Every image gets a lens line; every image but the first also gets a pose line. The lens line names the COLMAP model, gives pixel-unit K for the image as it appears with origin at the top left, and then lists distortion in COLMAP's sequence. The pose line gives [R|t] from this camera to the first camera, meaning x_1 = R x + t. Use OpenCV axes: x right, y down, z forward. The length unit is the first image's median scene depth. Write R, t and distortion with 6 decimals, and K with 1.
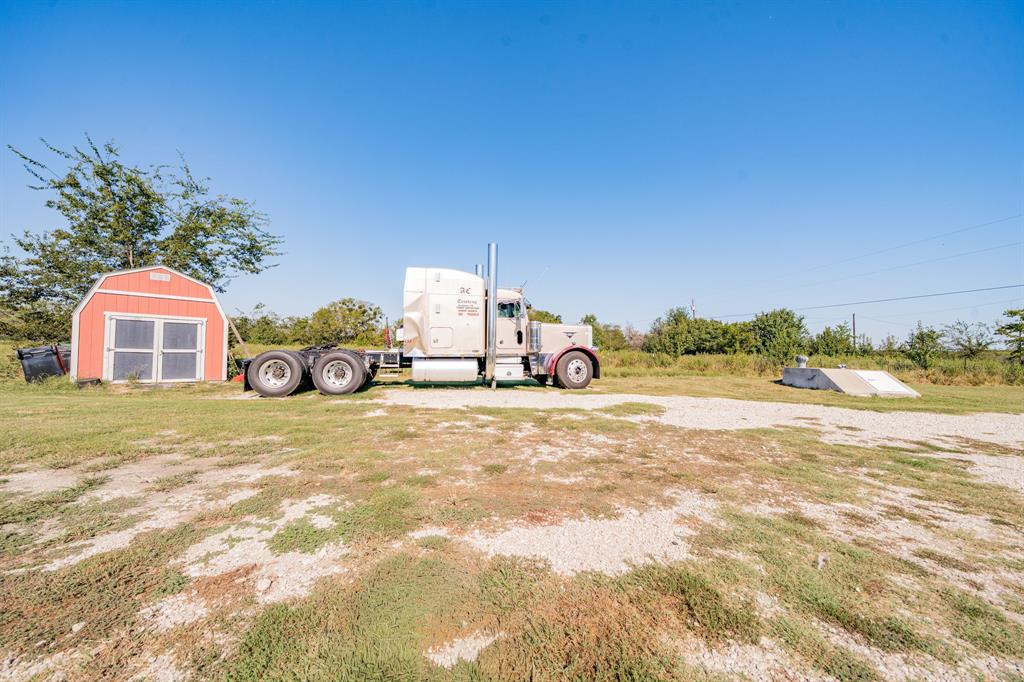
lens RADIAL K [[349.6, 0, 509.2], [0, 349.6, 342.0], [0, 0, 1]] dist [-0.001396, 0.000041]
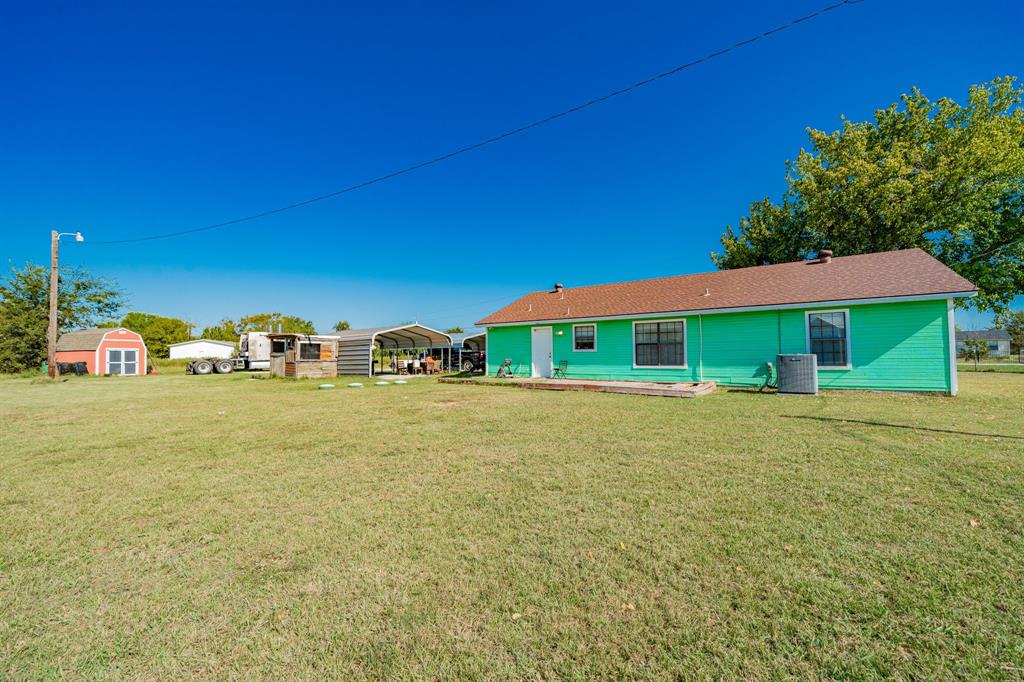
lens RADIAL K [[349.6, 0, 509.2], [0, 349.6, 342.0], [0, 0, 1]] dist [-0.001396, 0.000041]
pose [[0.791260, -0.016661, 0.611253, -0.360361], [0.021253, 0.999774, -0.000260, -0.061549], [-0.611111, 0.013196, 0.791435, -2.566573]]
